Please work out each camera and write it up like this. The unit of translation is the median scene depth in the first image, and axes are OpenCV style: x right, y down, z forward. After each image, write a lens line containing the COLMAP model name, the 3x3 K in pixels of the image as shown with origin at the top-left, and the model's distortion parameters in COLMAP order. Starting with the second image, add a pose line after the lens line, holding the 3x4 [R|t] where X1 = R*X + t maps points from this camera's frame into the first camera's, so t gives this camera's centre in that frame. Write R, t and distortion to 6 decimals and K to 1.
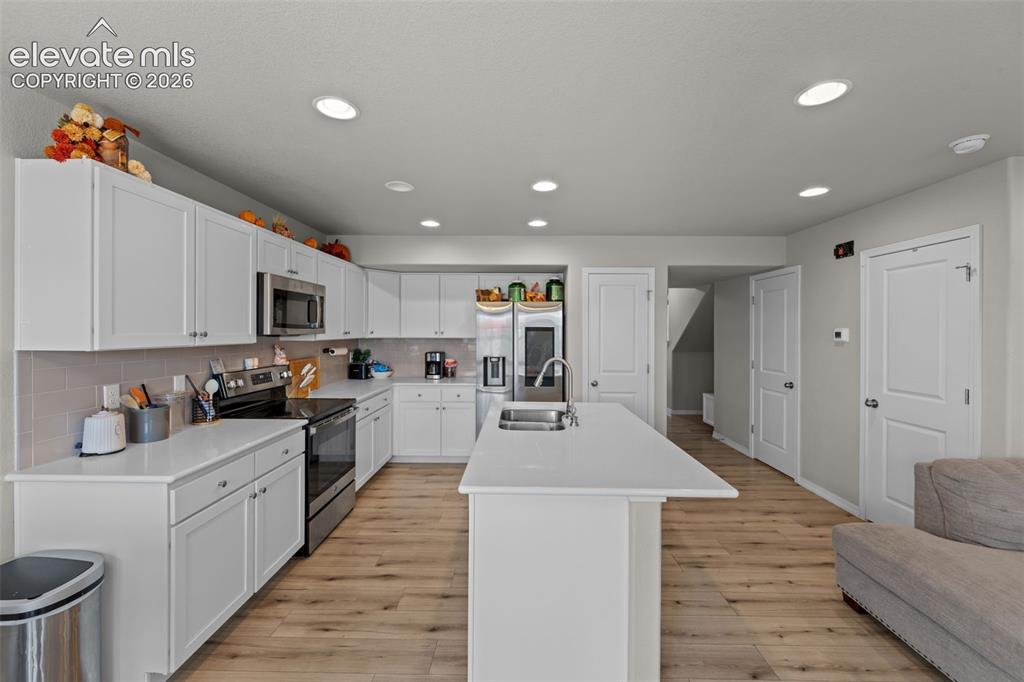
lens RADIAL K [[405.4, 0, 512.9], [0, 405.4, 333.0], [0, 0, 1]] dist [-0.001095, -0.000061]
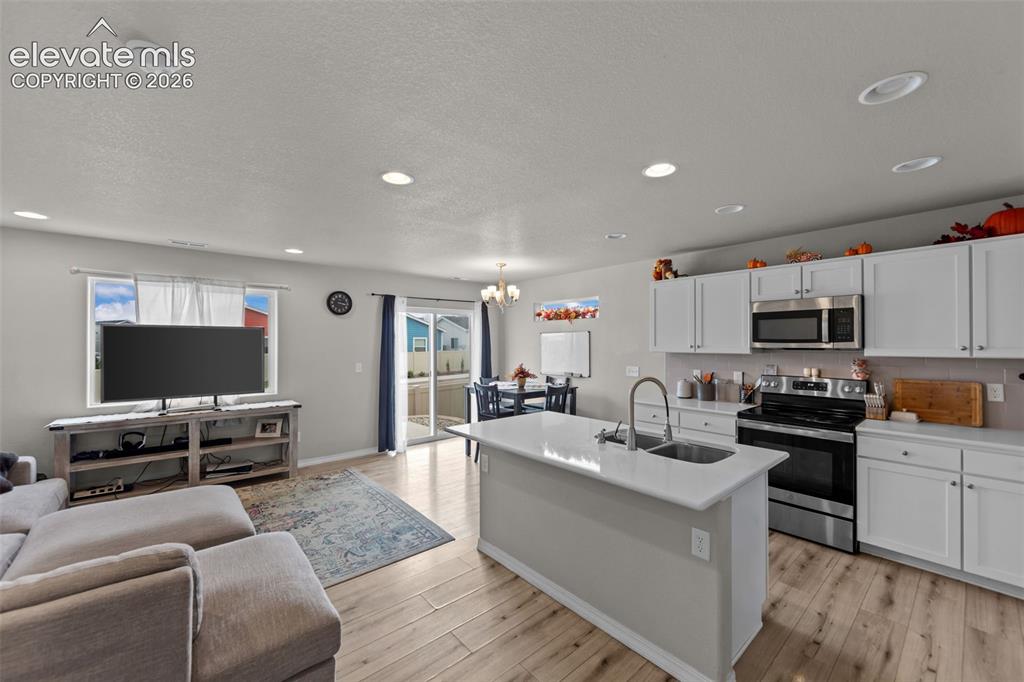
lens RADIAL K [[405.4, 0, 512.9], [0, 405.4, 333.0], [0, 0, 1]] dist [-0.001095, -0.000061]
pose [[-0.748529, -0.019911, -0.662803, 0.883078], [-0.004457, 0.999678, -0.024997, -0.006938], [0.663087, -0.015757, -0.748377, 1.470244]]
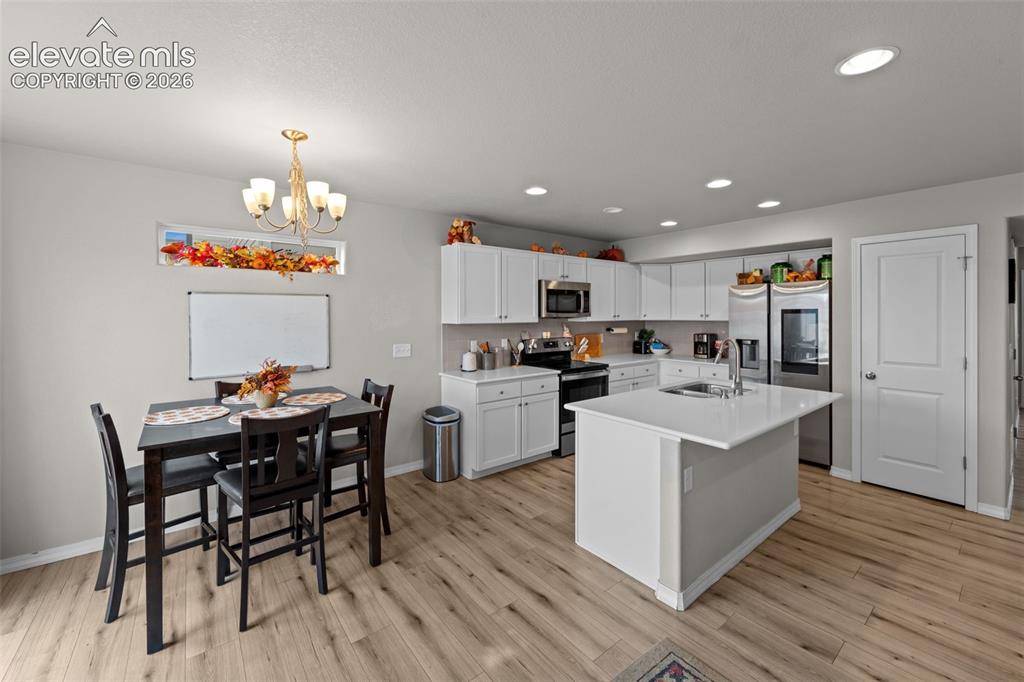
lens RADIAL K [[412.4, 0, 513.4], [0, 412.4, 315.8], [0, 0, 1]] dist [-0.001892, -0.000171]
pose [[0.632064, -0.003009, -0.774910, 0.614265], [0.002382, 0.999995, -0.001940, 0.001512], [0.774912, -0.000620, 0.632068, -0.158048]]
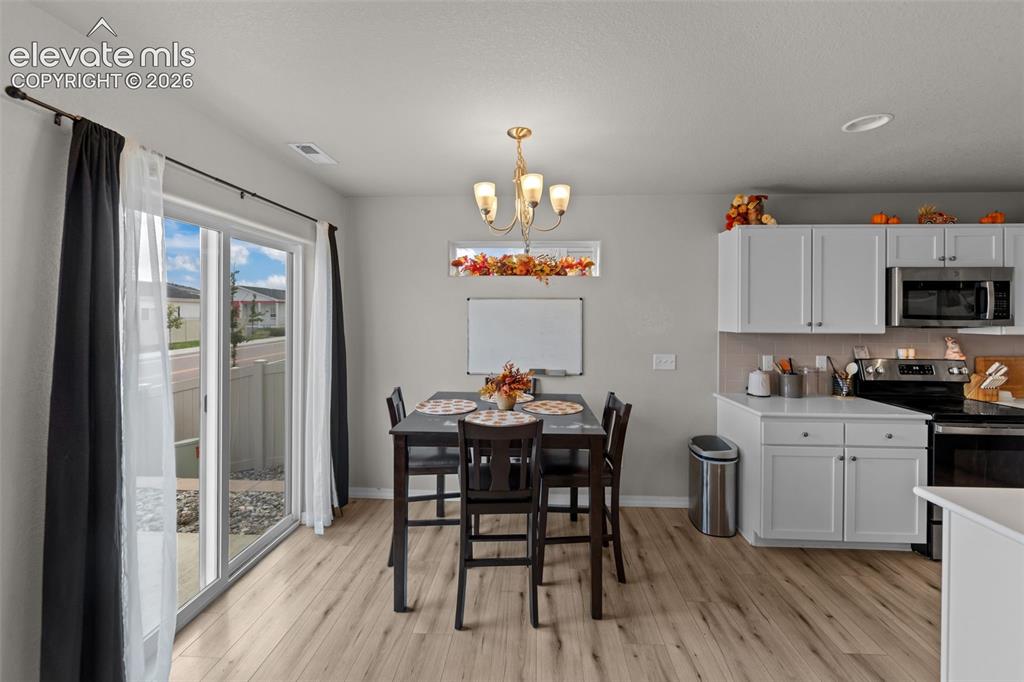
lens RADIAL K [[412.4, 0, 513.4], [0, 412.4, 315.8], [0, 0, 1]] dist [-0.001892, -0.000171]
pose [[-0.038654, -0.008231, -0.999219, 0.491137], [-0.010312, 0.999916, -0.007838, -0.003193], [0.999199, 0.010001, -0.038735, 0.050322]]
